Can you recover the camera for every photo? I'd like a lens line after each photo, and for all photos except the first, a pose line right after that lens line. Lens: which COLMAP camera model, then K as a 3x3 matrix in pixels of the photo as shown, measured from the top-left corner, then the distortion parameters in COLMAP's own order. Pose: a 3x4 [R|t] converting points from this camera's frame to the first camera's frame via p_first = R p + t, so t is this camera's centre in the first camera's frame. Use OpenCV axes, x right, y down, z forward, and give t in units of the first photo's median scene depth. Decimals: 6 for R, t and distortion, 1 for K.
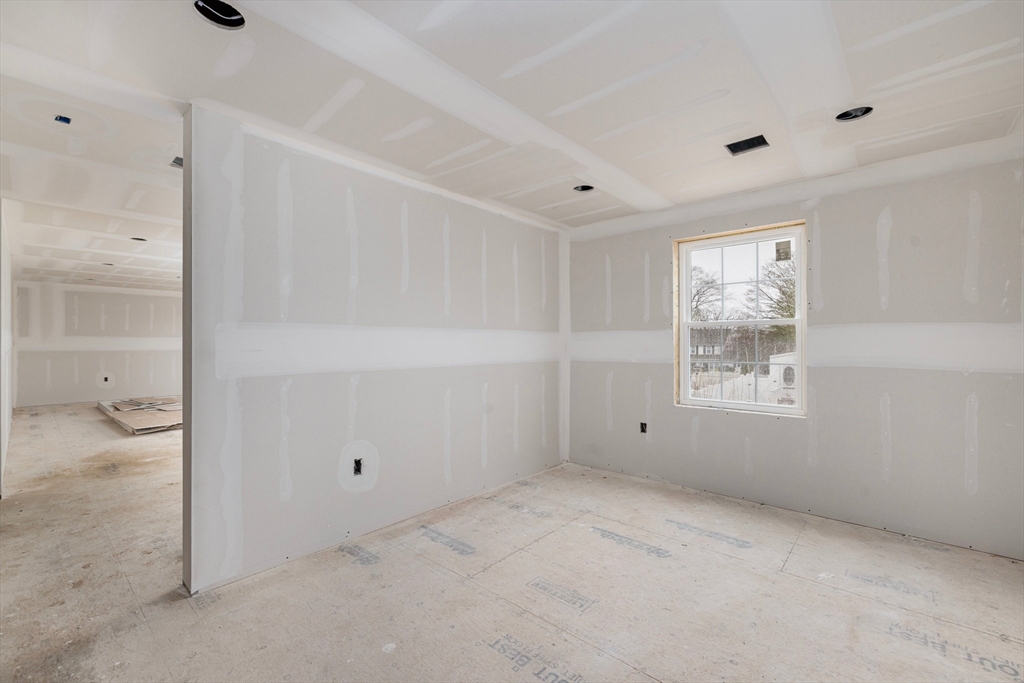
lens RADIAL K [[435.9, 0, 504.2], [0, 435.9, 342.1], [0, 0, 1]] dist [0.001930, -0.000091]
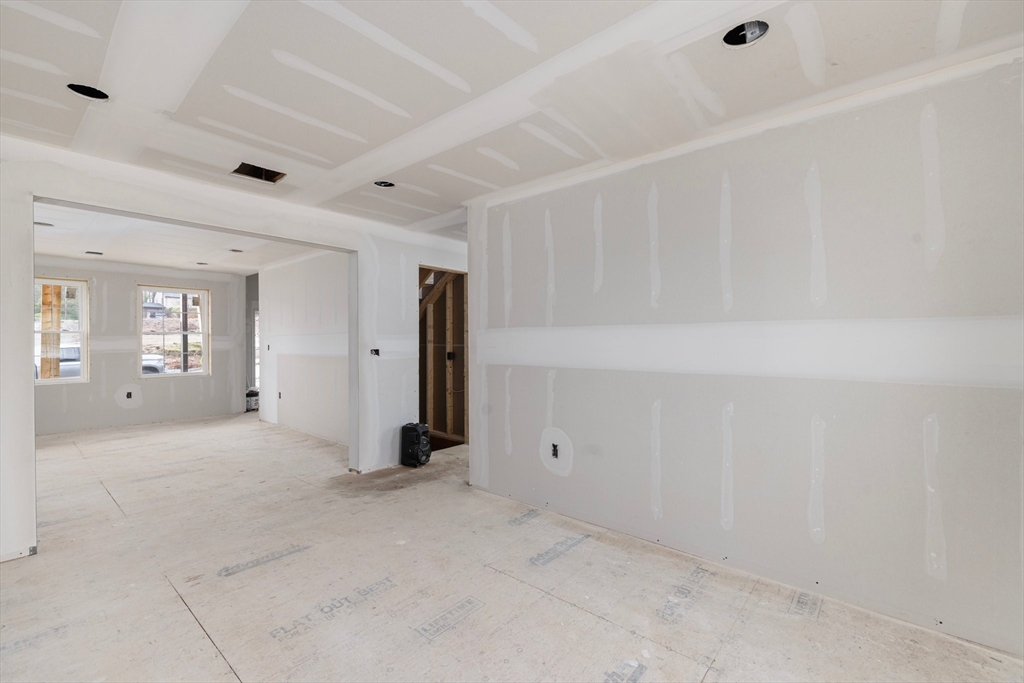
lens RADIAL K [[435.9, 0, 500.8], [0, 435.9, 342.0], [0, 0, 1]] dist [0.001930, -0.000091]
pose [[0.020263, -0.002012, -0.999793, 0.665341], [-0.002307, 0.999995, -0.002059, 0.003539], [0.999792, 0.002349, 0.020258, 0.694310]]
